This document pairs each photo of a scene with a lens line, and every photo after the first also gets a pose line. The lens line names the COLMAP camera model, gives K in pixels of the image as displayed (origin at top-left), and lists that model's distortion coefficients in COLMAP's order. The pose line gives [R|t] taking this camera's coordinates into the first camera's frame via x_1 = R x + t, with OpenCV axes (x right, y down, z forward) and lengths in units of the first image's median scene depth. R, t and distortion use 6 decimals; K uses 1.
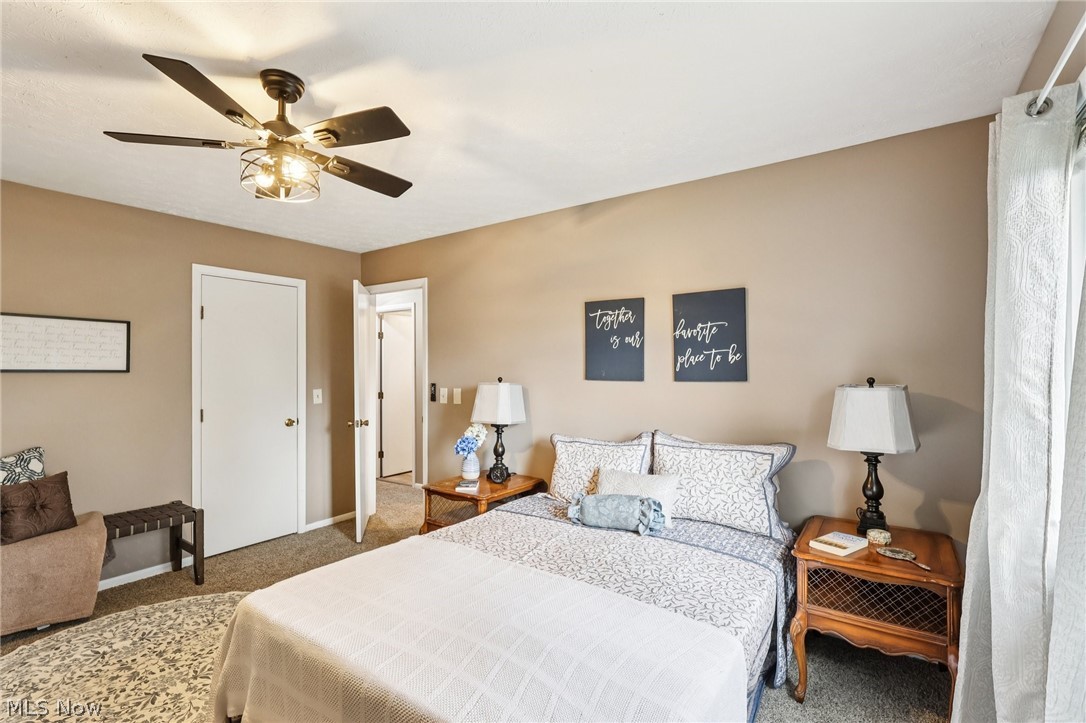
lens RADIAL K [[504.3, 0, 542.8], [0, 504.3, 364.9], [0, 0, 1]] dist [-0.000784, -0.001206]
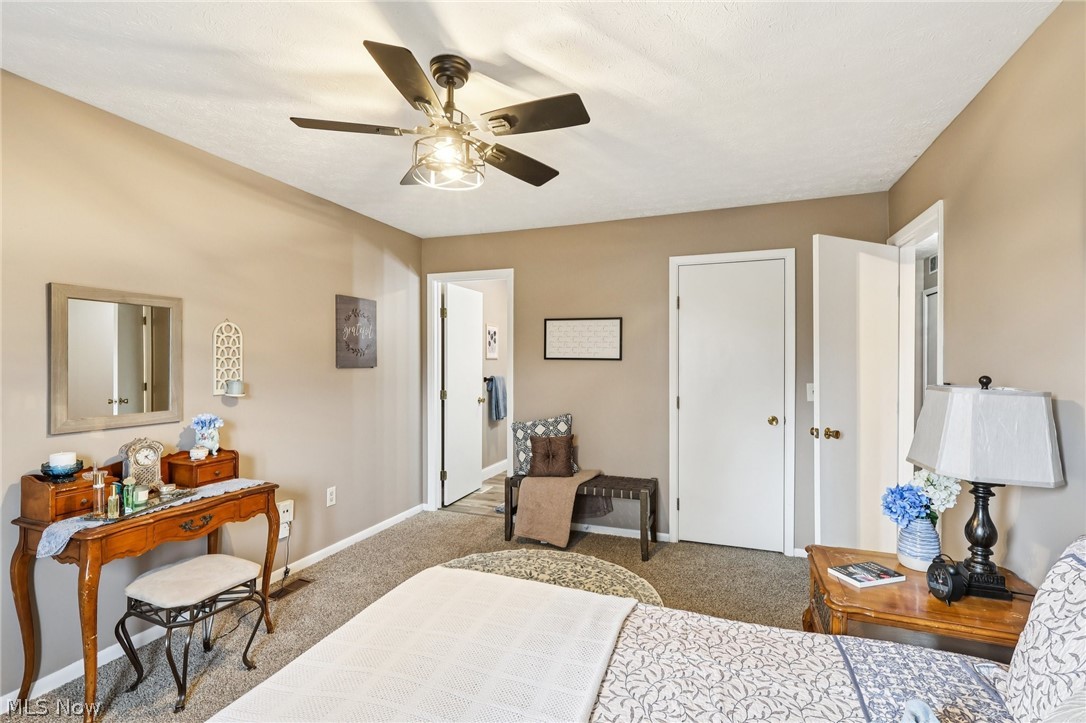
lens RADIAL K [[504.3, 0, 546.5], [0, 504.3, 363.1], [0, 0, 1]] dist [-0.000784, -0.001206]
pose [[0.234105, 0.011534, -0.972143, 0.292612], [0.009862, 0.999850, 0.014238, 0.002604], [0.972161, -0.012920, 0.233956, 0.548602]]
